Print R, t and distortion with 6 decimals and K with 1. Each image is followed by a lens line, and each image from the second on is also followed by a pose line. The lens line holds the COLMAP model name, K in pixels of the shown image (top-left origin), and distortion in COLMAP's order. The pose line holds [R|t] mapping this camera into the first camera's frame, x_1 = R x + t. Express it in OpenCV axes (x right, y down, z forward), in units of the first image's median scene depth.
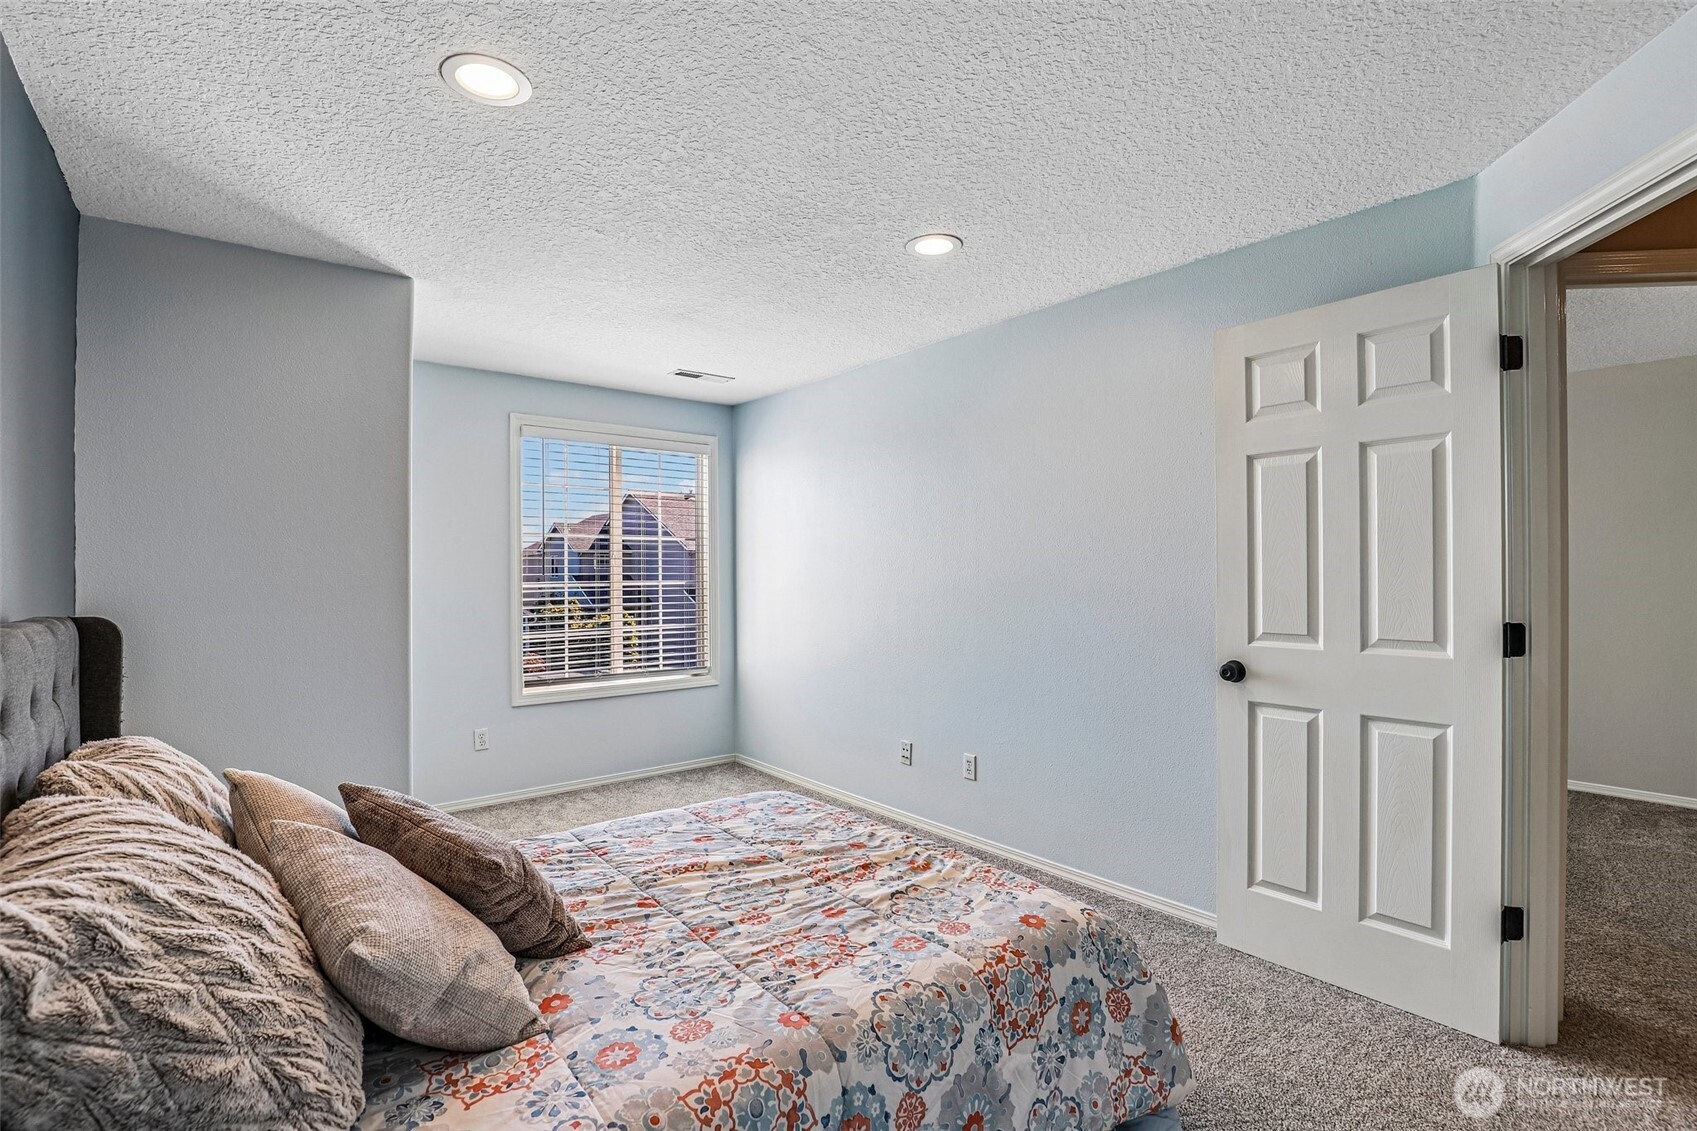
lens RADIAL K [[791.8, 0, 843.5], [0, 791.8, 571.9], [0, 0, 1]] dist [-0.026290, 0.000470]
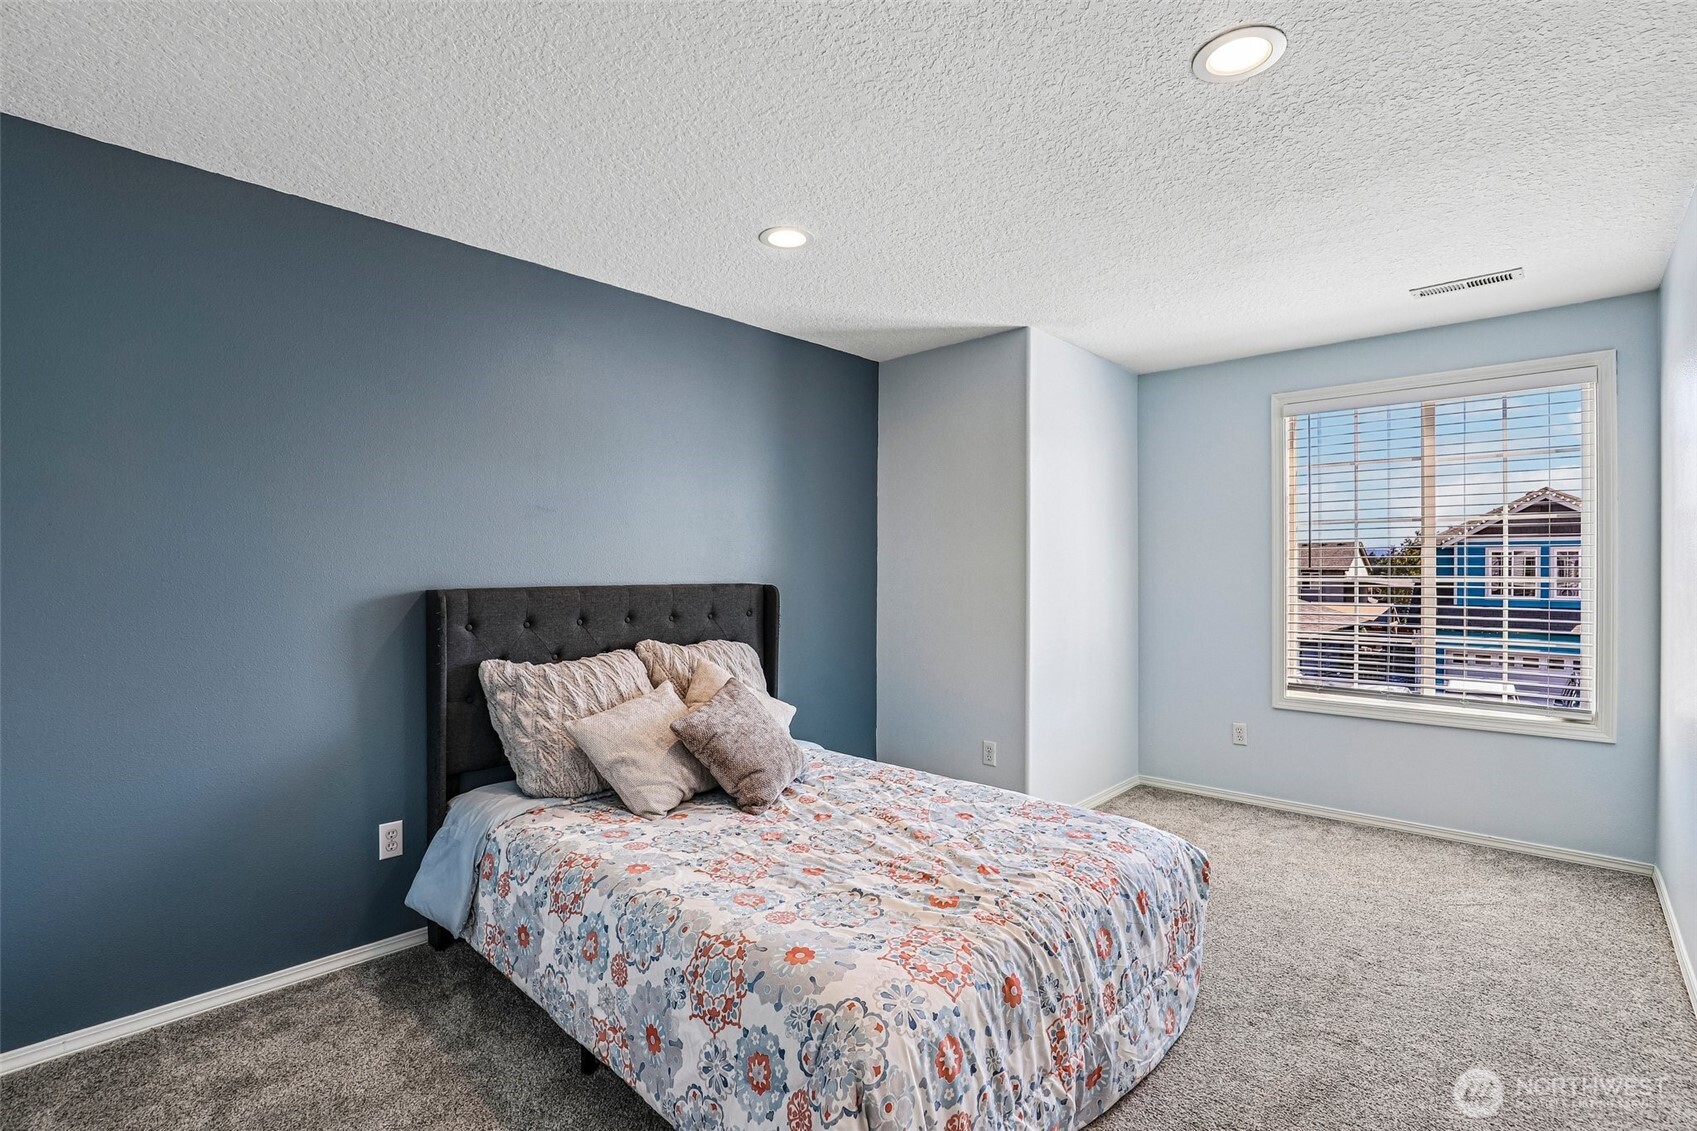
lens RADIAL K [[791.8, 0, 843.5], [0, 791.8, 571.9], [0, 0, 1]] dist [-0.026290, 0.000470]
pose [[0.119177, 0.006101, -0.992854, 0.962435], [-0.001618, 0.999981, 0.005950, 0.009252], [0.992872, 0.000897, 0.119184, 0.814151]]
